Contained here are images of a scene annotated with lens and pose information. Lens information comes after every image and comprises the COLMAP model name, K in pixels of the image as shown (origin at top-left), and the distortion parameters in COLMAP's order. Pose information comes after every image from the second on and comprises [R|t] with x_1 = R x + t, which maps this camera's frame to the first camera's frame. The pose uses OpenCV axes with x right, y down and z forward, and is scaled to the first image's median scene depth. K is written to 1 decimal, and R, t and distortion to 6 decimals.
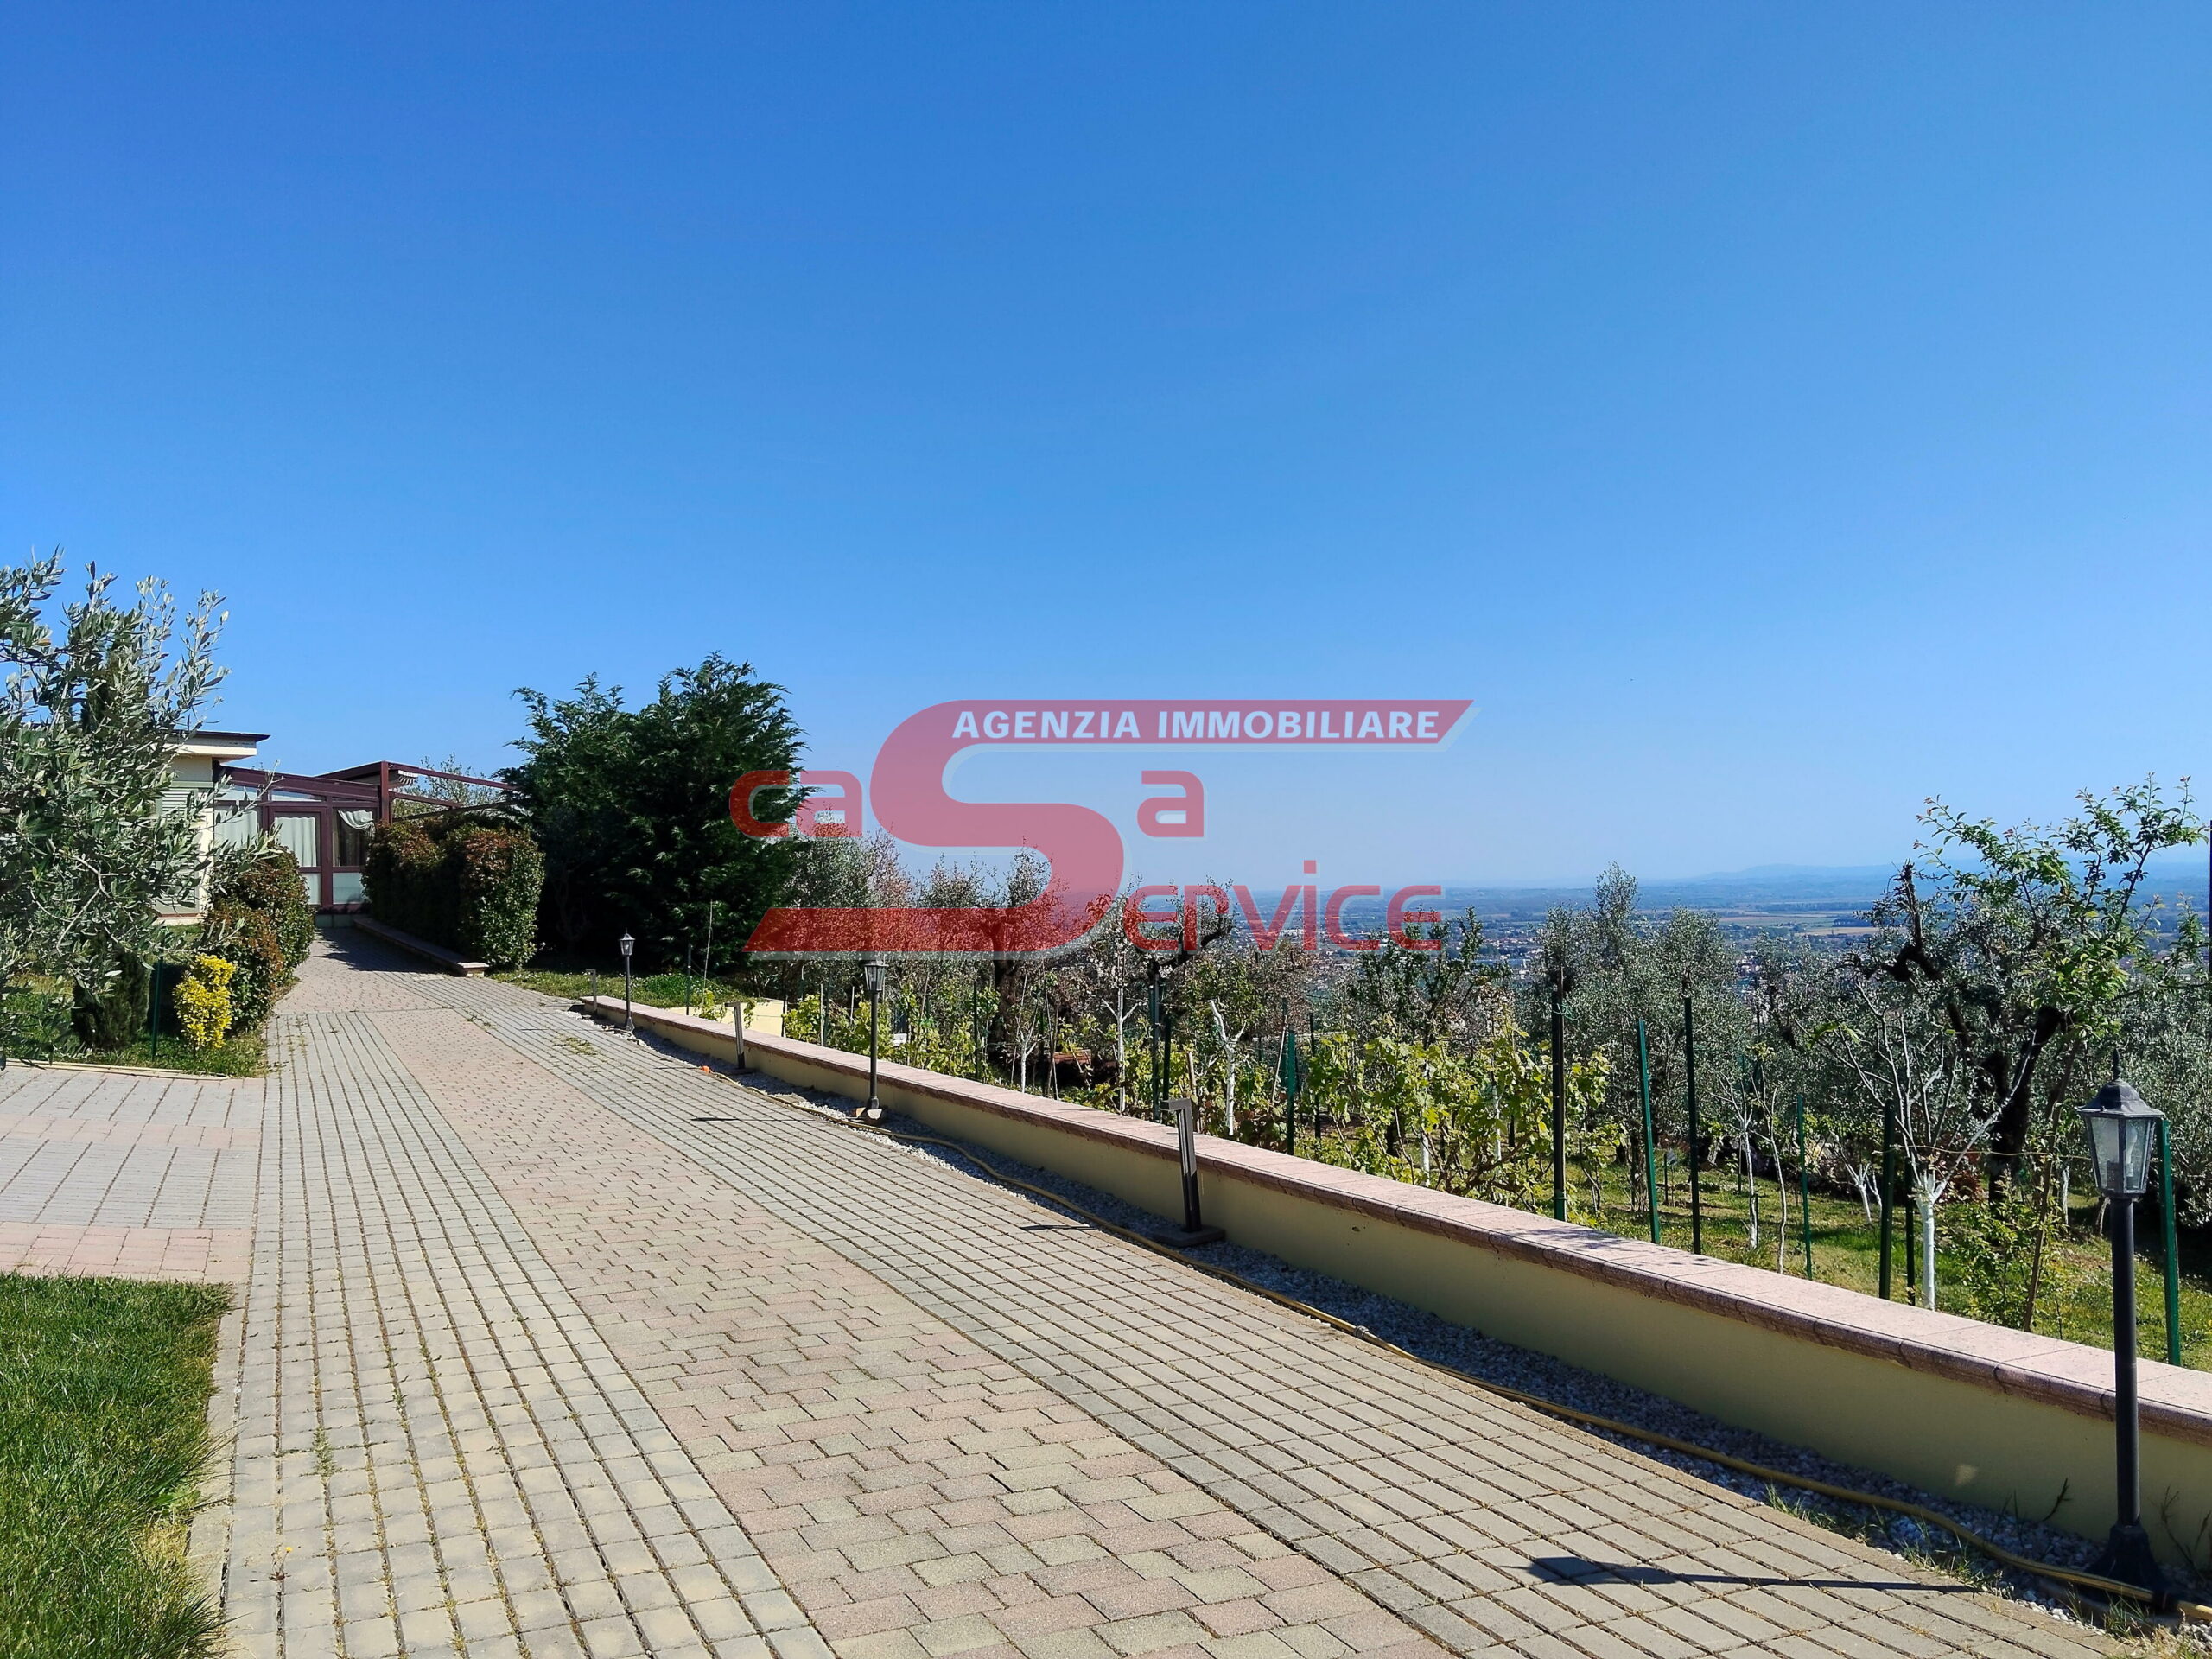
lens RADIAL K [[1751.8, 0, 1106.0], [0, 1751.8, 829.5], [0, 0, 1]] dist [0.085606, 0.001154]
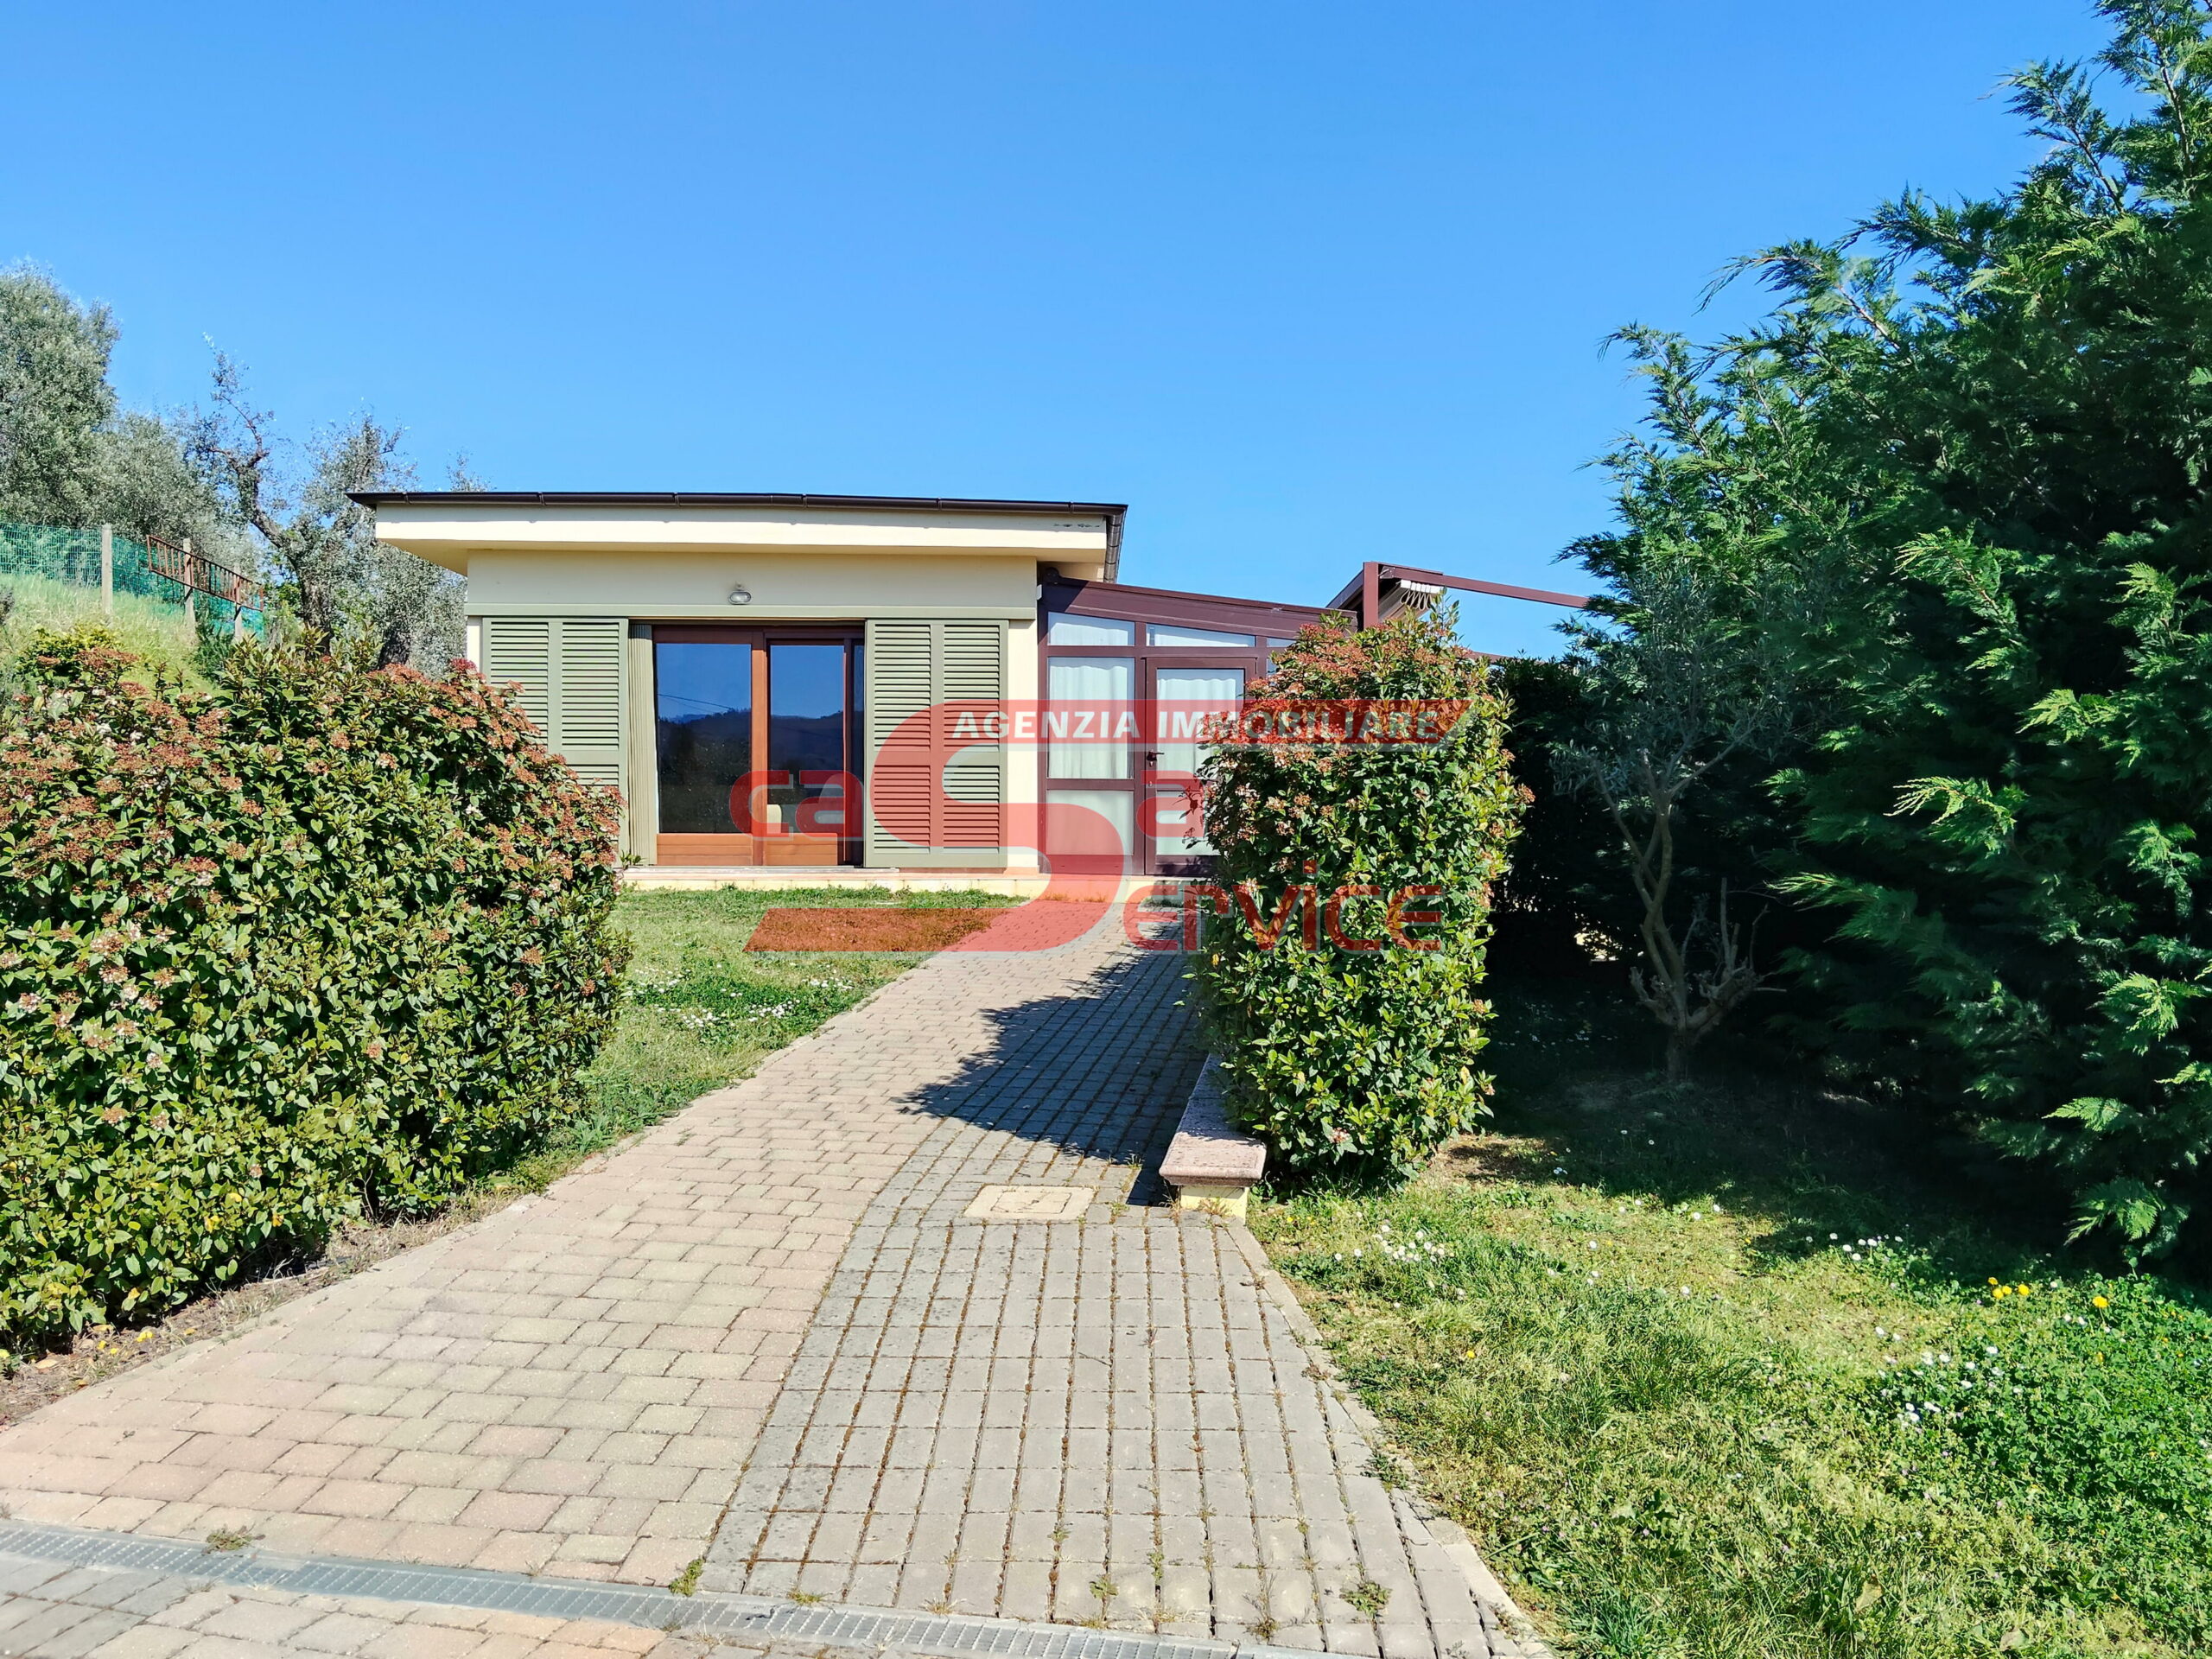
lens RADIAL K [[1751.8, 0, 1106.0], [0, 1751.8, 829.5], [0, 0, 1]] dist [0.085606, 0.001154]
pose [[0.769666, 0.027297, -0.637863, -0.190023], [-0.003669, 0.999258, 0.038335, 0.019113], [0.638437, -0.027165, 0.769195, 0.713312]]
